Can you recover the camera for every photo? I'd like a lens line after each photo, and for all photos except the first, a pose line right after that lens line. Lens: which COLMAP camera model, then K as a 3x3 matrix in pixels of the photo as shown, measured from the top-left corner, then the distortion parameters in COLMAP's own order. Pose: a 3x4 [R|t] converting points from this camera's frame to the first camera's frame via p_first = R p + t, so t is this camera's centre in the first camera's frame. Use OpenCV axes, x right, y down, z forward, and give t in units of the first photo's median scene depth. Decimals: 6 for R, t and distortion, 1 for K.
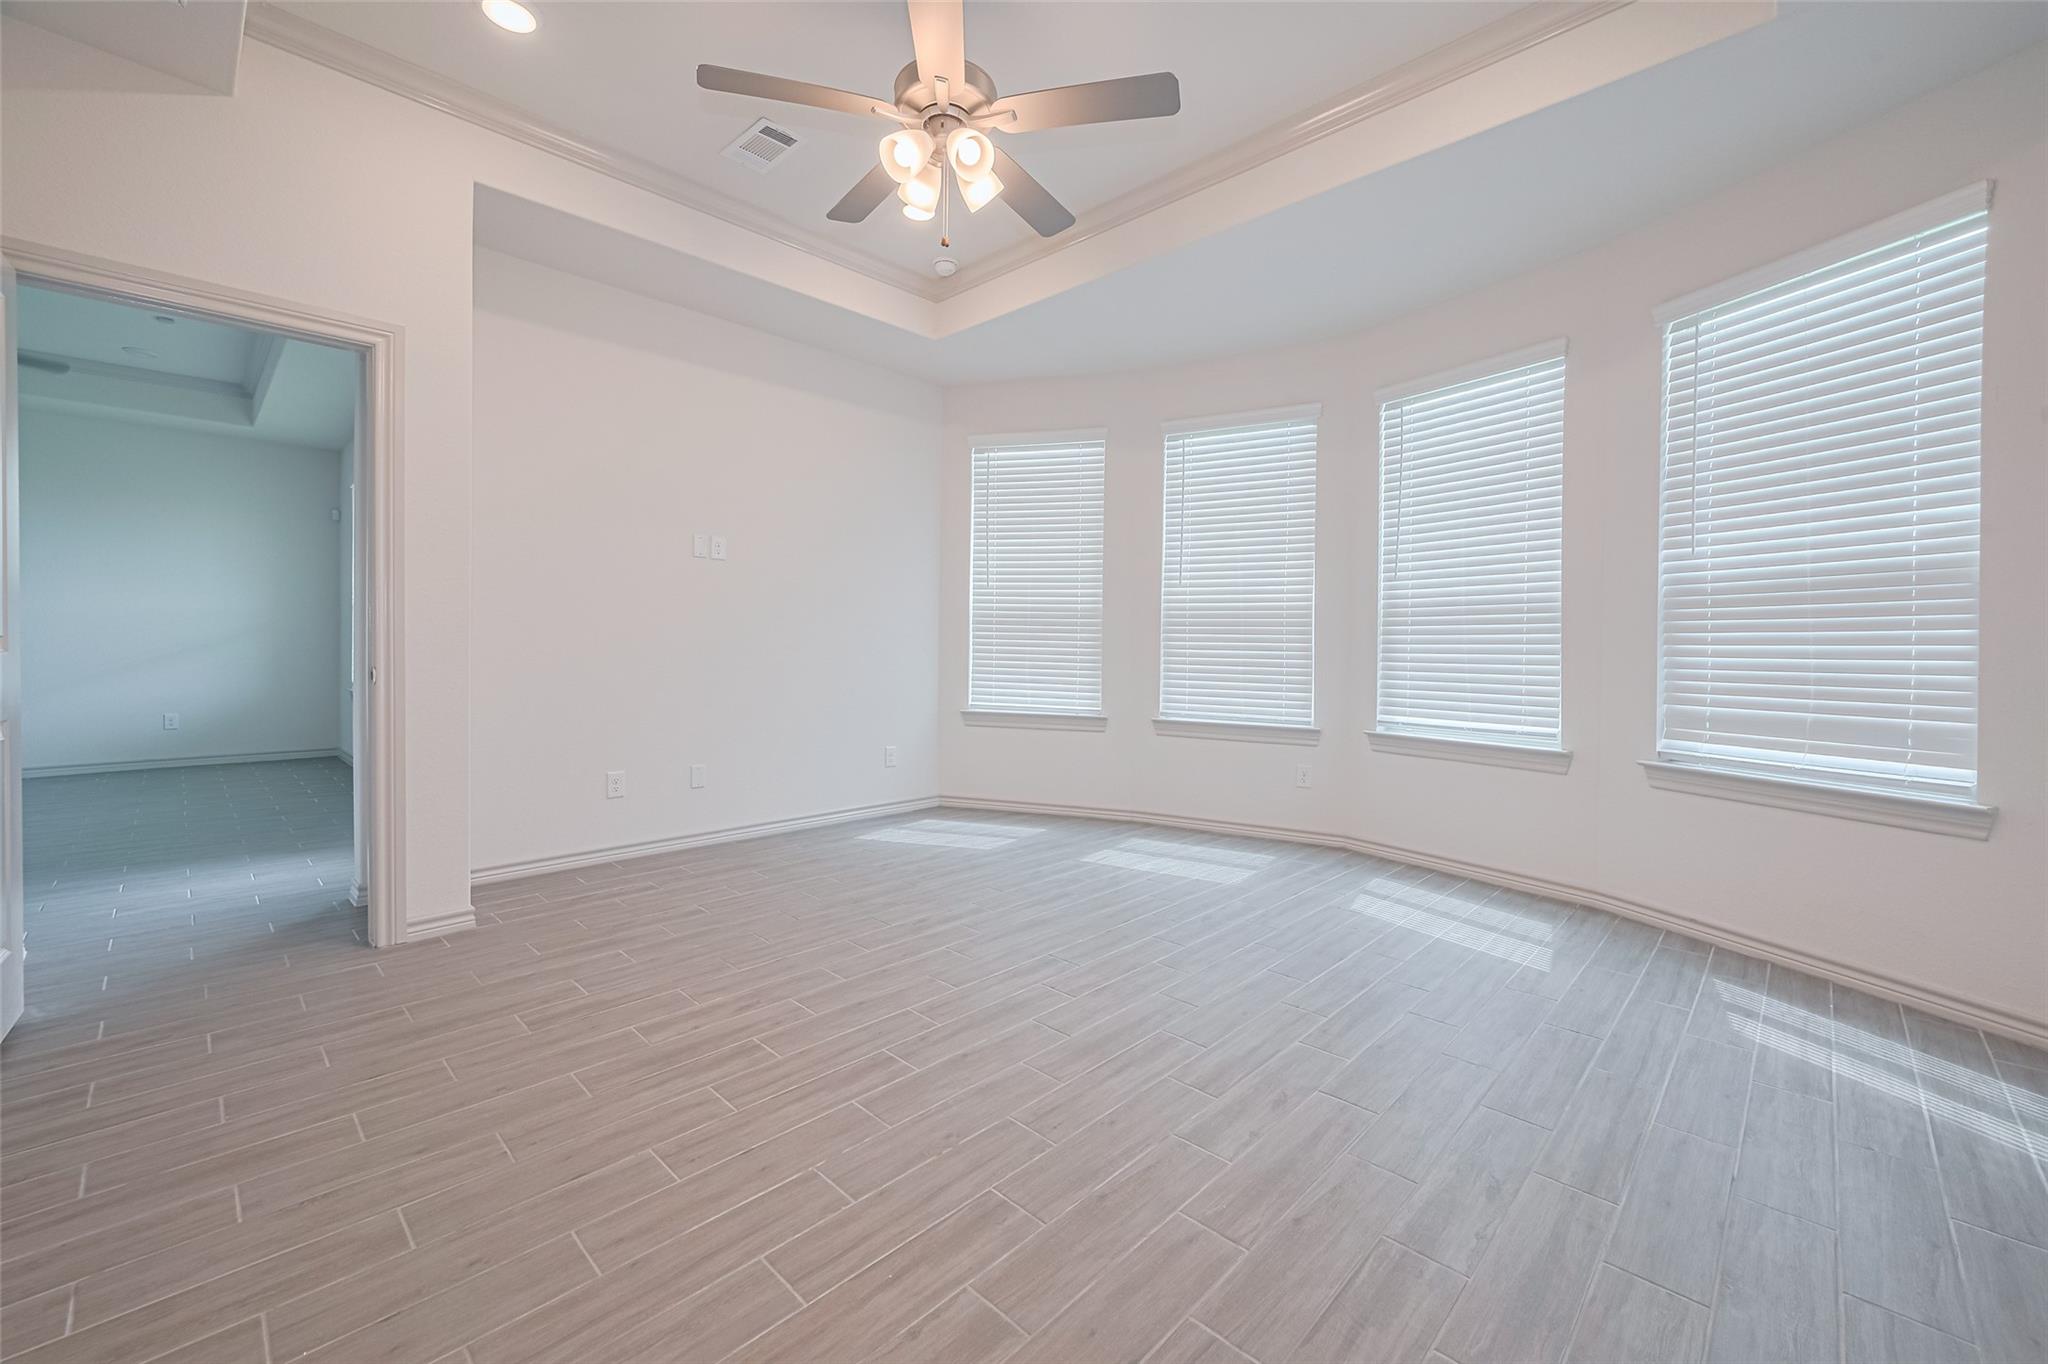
lens RADIAL K [[845.4, 0, 1021.2], [0, 845.4, 665.9], [0, 0, 1]] dist [0.000695, 0.000146]
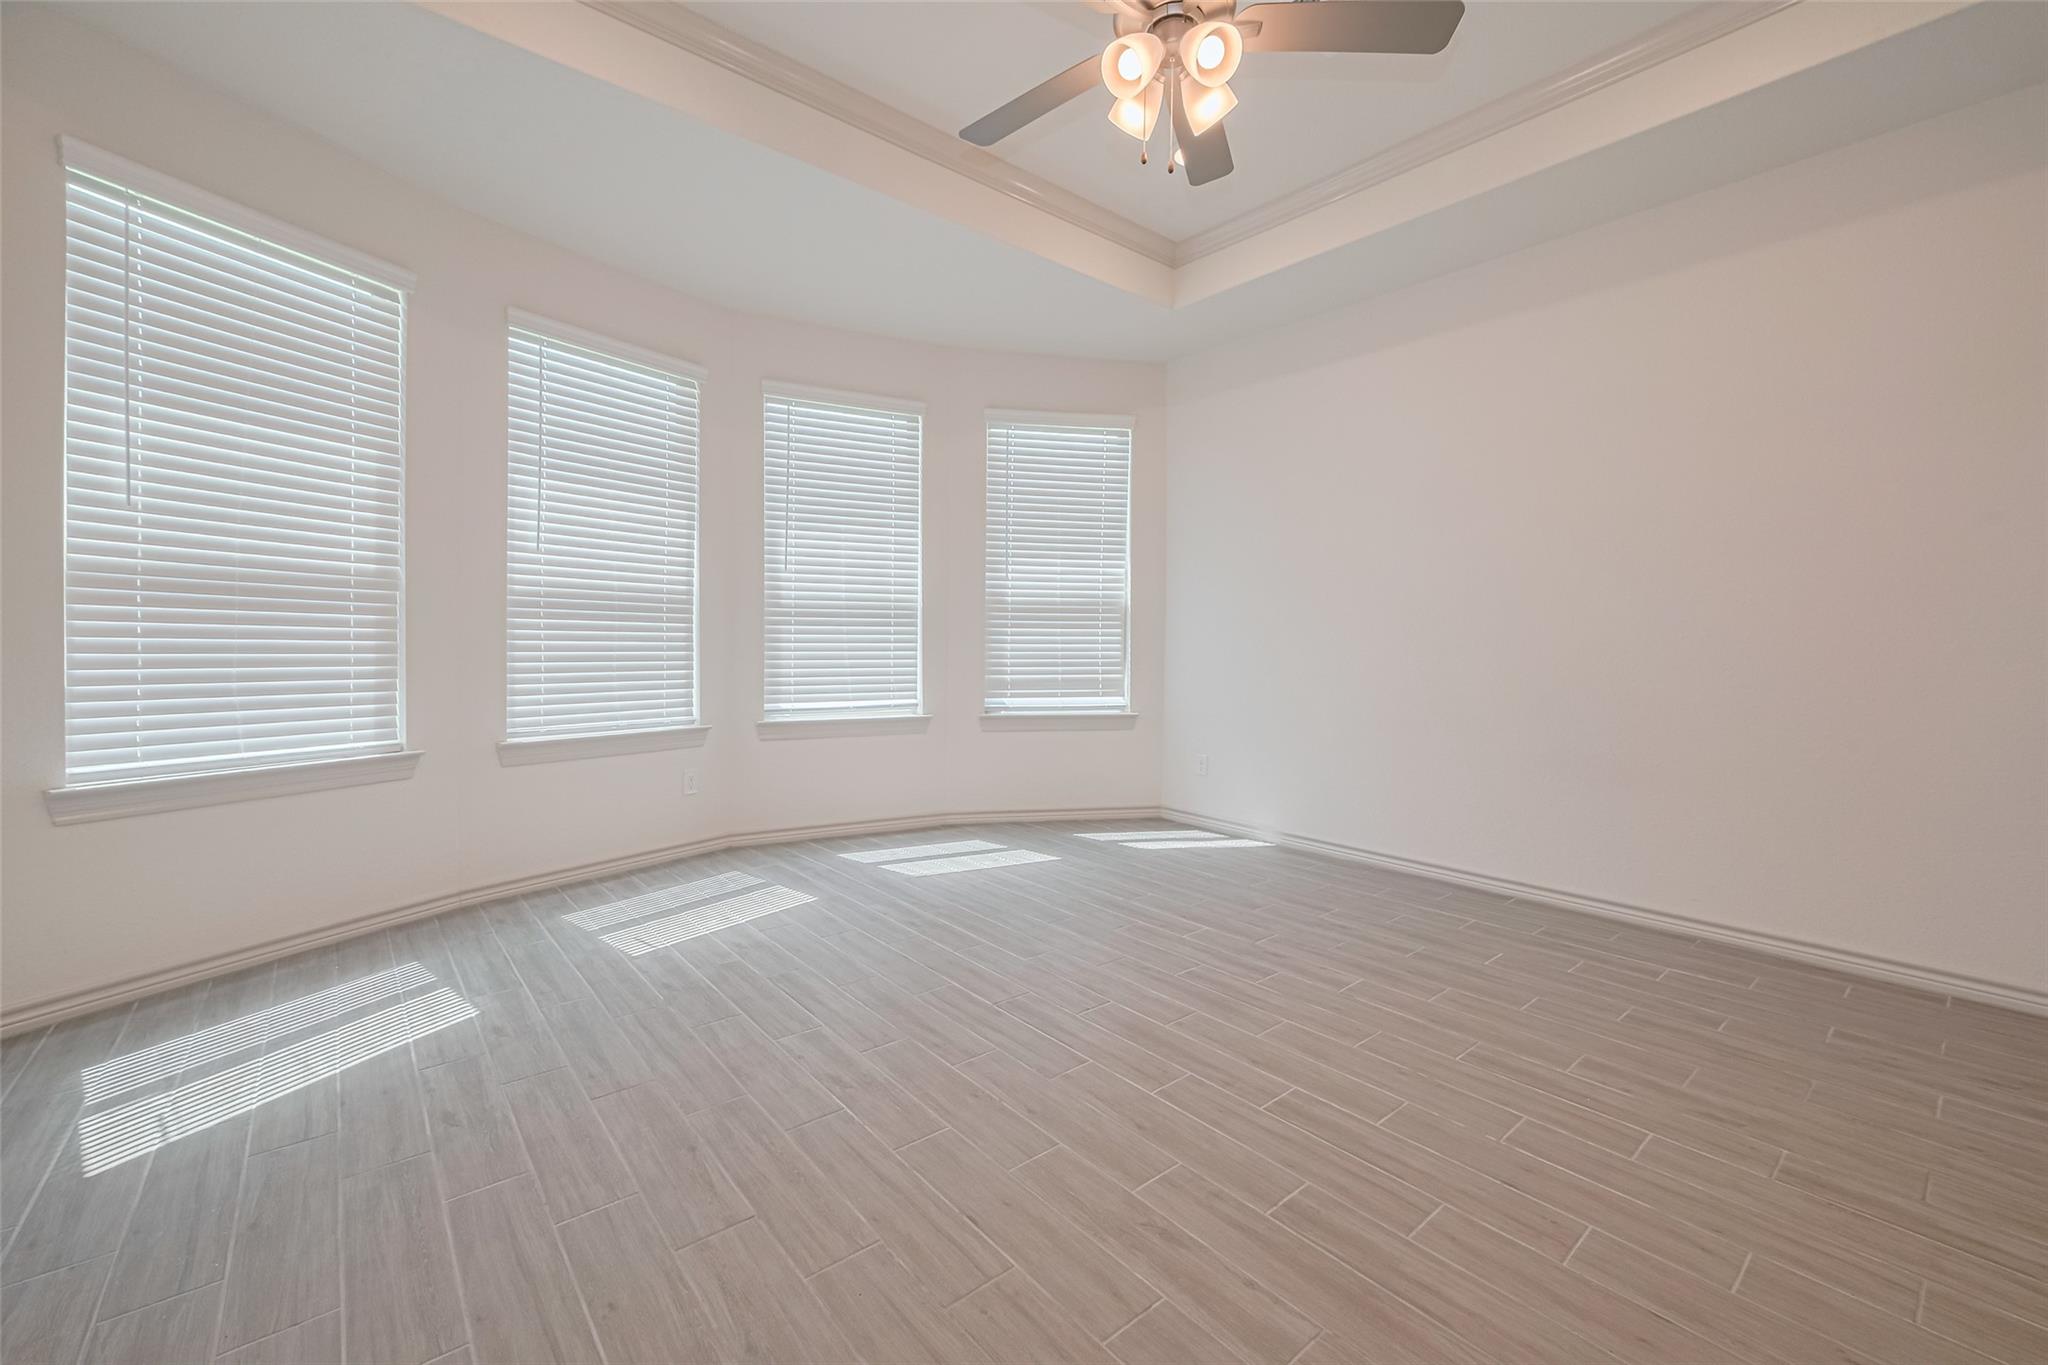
lens RADIAL K [[825.0, 0, 1019.9], [0, 825.0, 636.8], [0, 0, 1]] dist [0.000020, 0.000317]
pose [[0.101080, -0.006794, 0.994855, -0.800691], [0.017499, 0.999834, 0.005050, -0.034556], [-0.994724, 0.016899, 0.101182, 0.890315]]
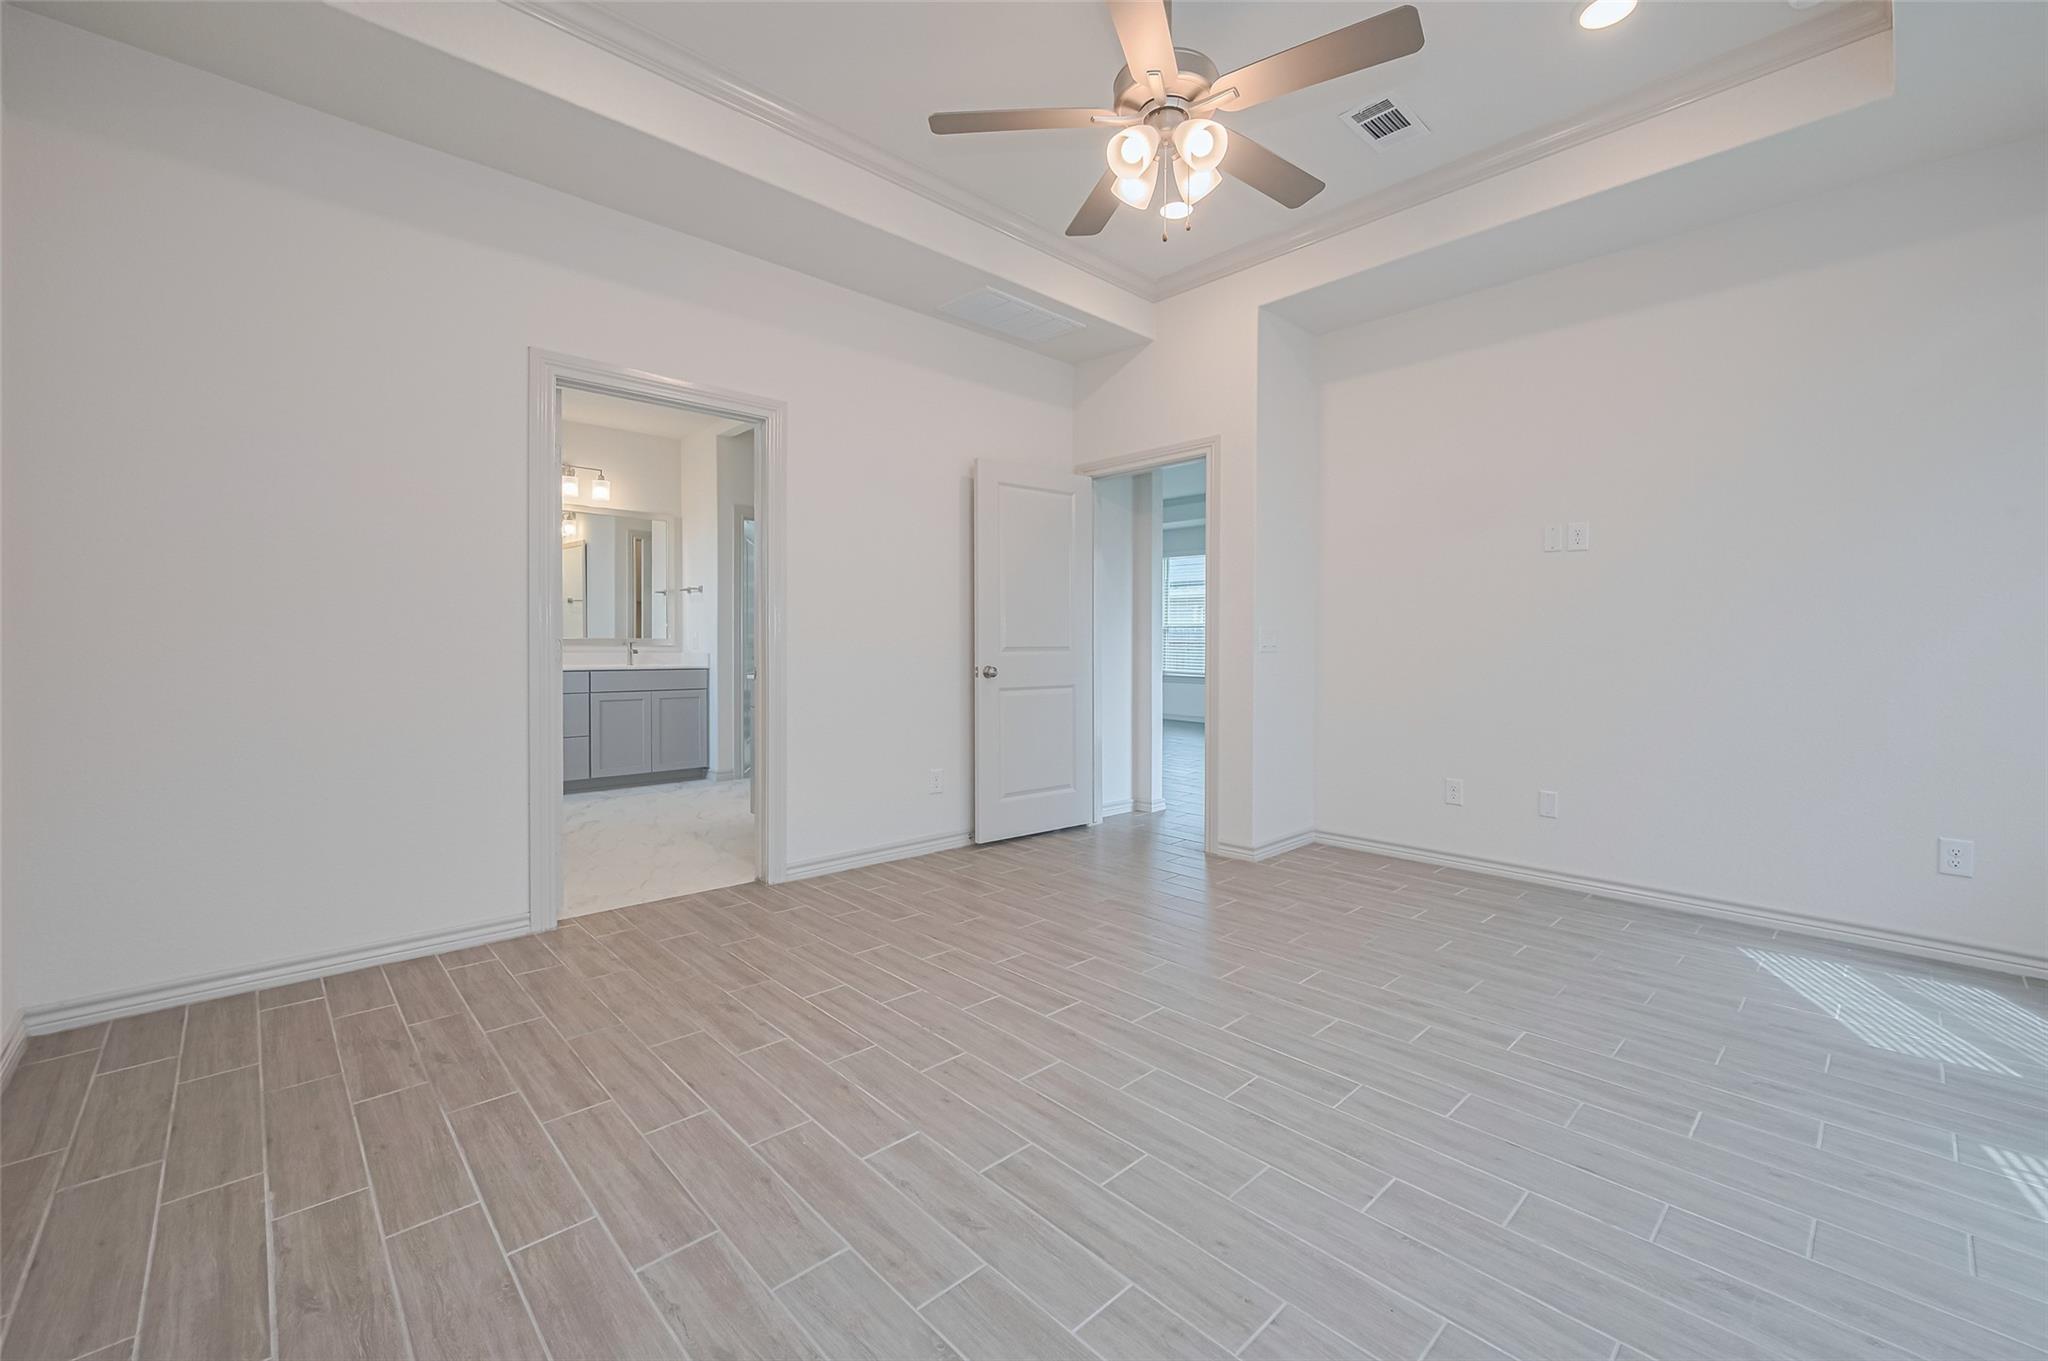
lens RADIAL K [[832.8, 0, 1024.0], [0, 832.8, 680.5], [0, 0, 1]] dist [0.009709, 0.000216]
pose [[-0.053223, 0.032761, -0.998045, 0.743147], [-0.028418, 0.999007, 0.034308, -0.015050], [0.998178, 0.030189, -0.052239, 0.748847]]
